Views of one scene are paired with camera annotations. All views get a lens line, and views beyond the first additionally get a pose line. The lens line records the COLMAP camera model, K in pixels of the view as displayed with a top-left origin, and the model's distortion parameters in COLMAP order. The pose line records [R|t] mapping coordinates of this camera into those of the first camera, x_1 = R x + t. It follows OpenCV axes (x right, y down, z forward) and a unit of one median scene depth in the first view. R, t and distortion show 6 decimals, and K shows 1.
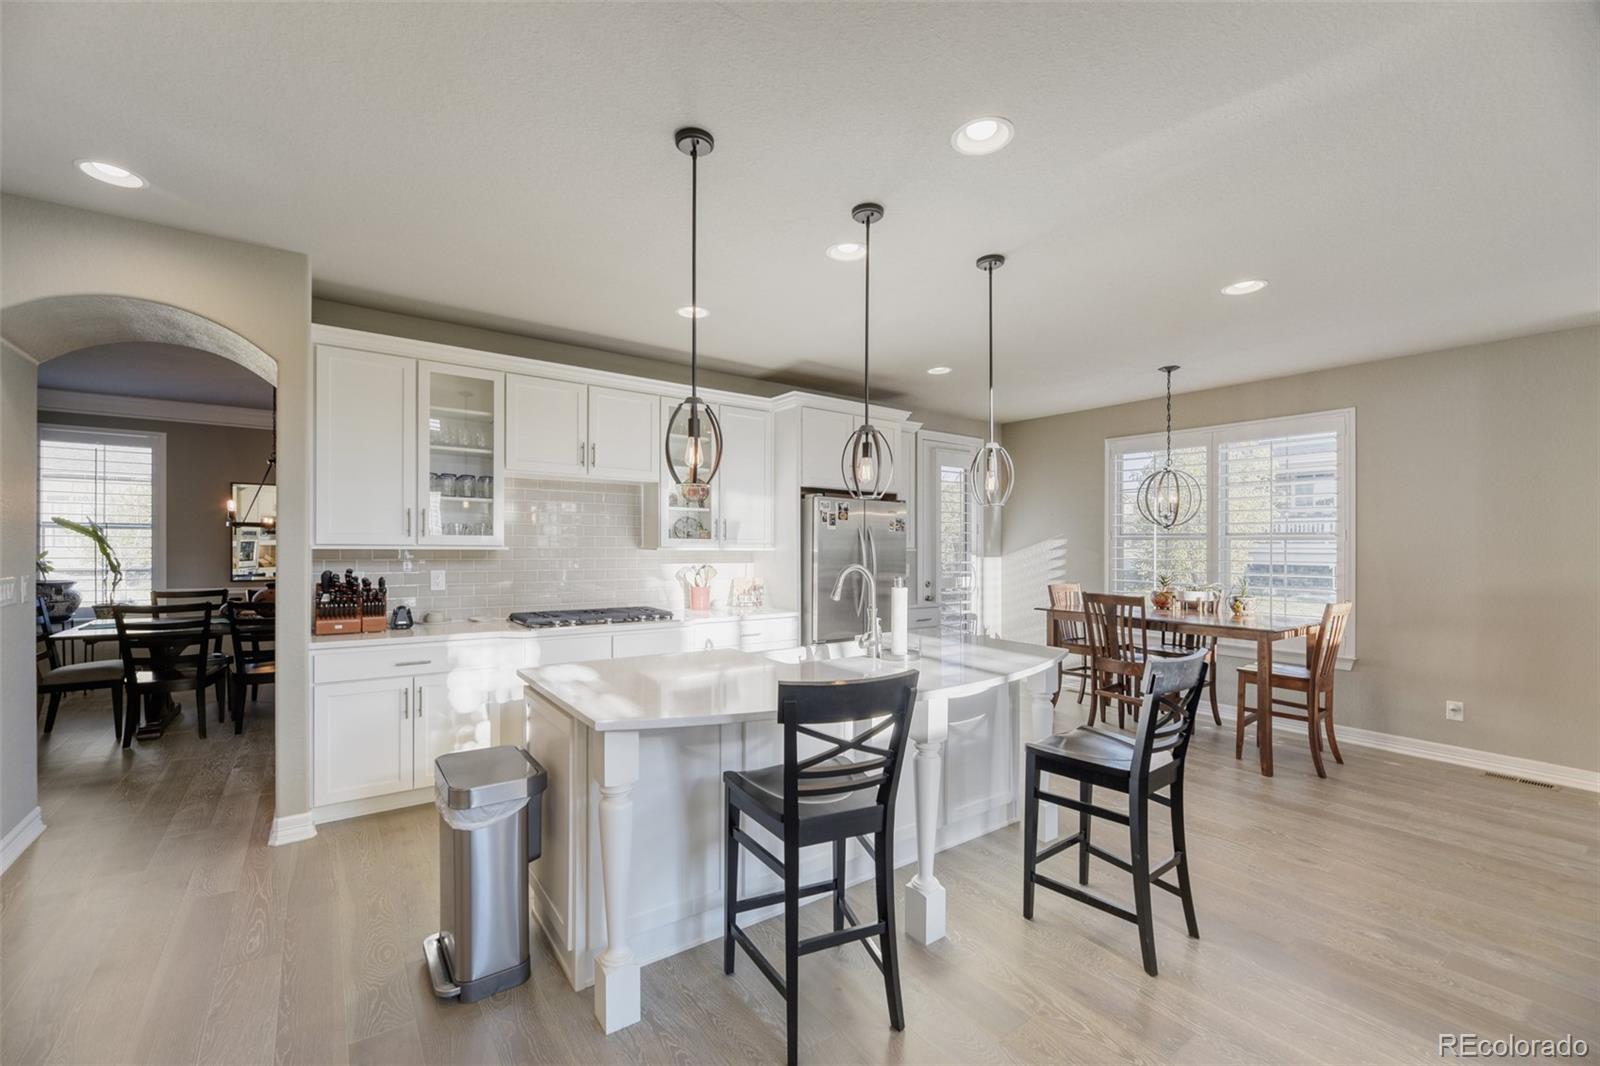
lens RADIAL K [[657.6, 0, 801.1], [0, 657.6, 542.5], [0, 0, 1]] dist [-0.009593, -0.000496]
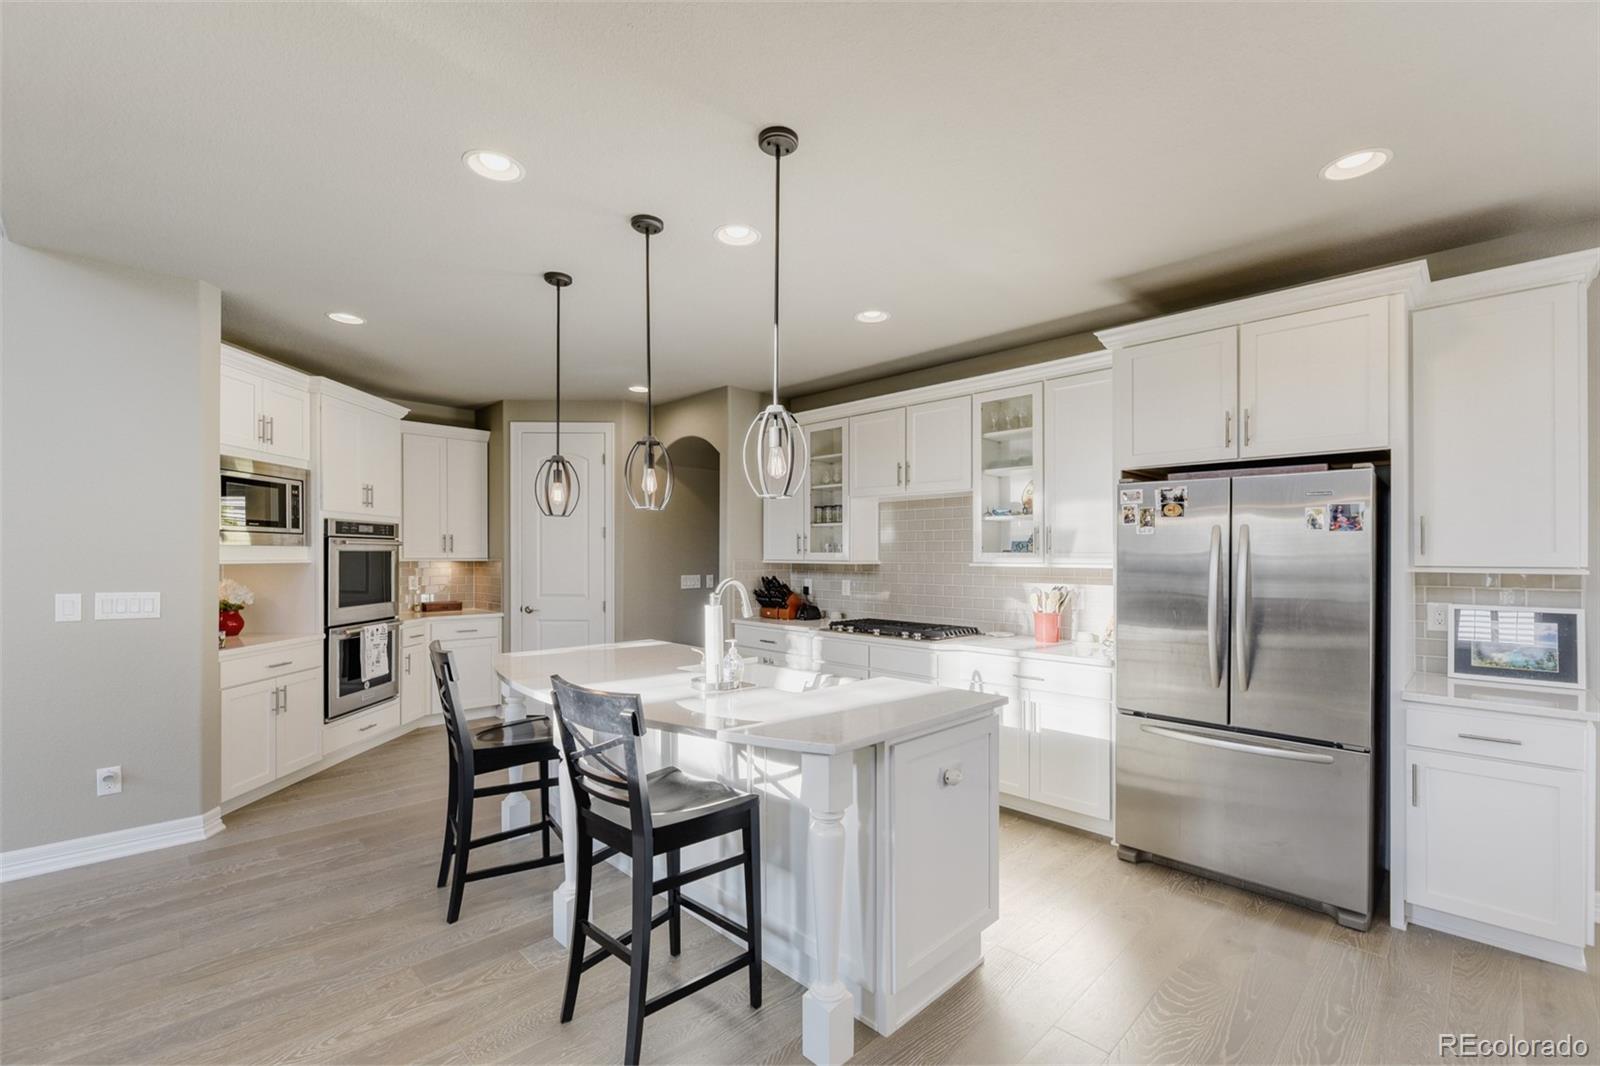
lens RADIAL K [[688.5, 0, 794.1], [0, 688.5, 563.7], [0, 0, 1]] dist [0.007651, -0.001568]
pose [[0.165315, -0.001292, -0.986240, 0.641533], [0.003622, 0.999993, -0.000703, 0.007656], [0.986234, -0.003456, 0.165319, 0.572345]]
